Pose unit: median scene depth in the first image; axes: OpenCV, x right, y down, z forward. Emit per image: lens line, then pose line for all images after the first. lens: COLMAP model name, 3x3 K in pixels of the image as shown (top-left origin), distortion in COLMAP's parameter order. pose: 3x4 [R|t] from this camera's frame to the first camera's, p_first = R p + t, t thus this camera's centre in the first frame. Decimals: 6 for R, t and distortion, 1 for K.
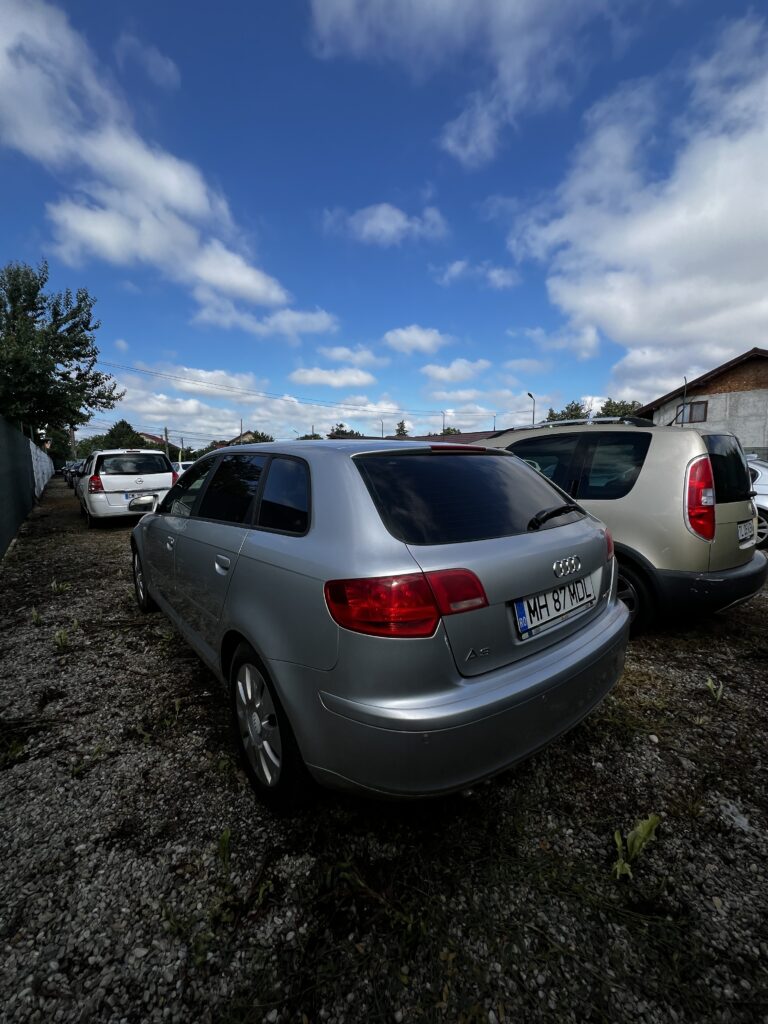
lens RADIAL K [[409.7, 0, 384.0], [0, 409.7, 512.0], [0, 0, 1]] dist [-0.000753, -0.000104]
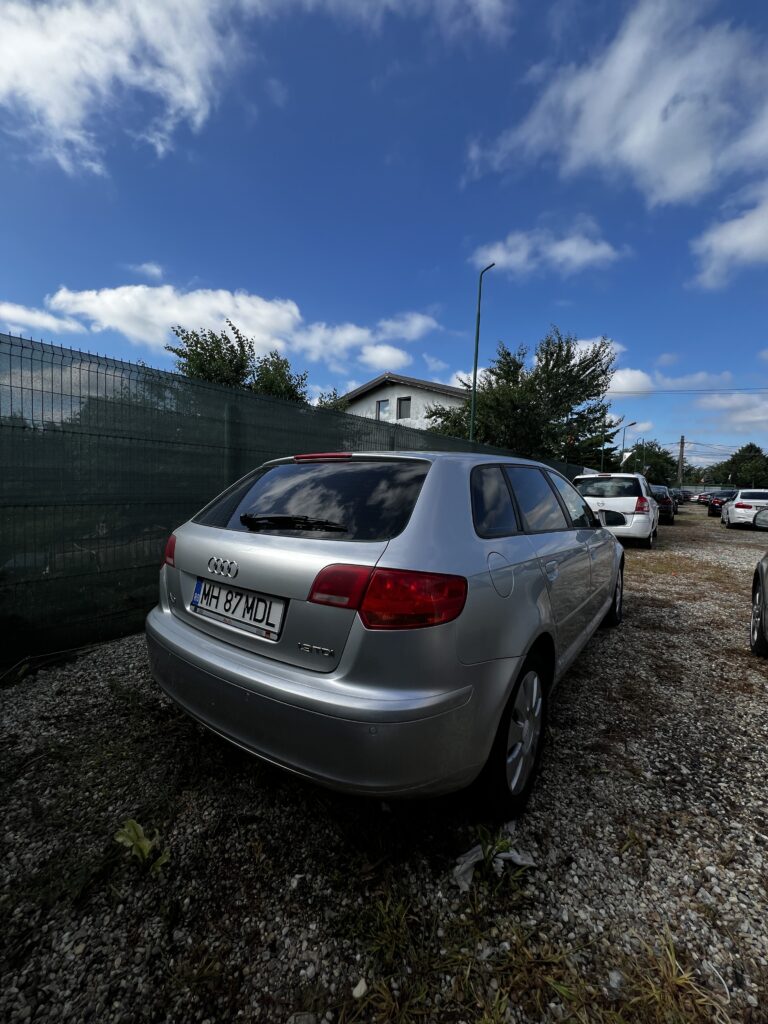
lens RADIAL K [[452.7, 0, 384.0], [0, 452.7, 512.0], [0, 0, 1]] dist [0.000969, 0.000146]
pose [[0.220695, 0.066794, -0.973053, 1.560535], [-0.145495, 0.988744, 0.034872, -0.095298], [0.964430, 0.133879, 0.227929, 1.072203]]
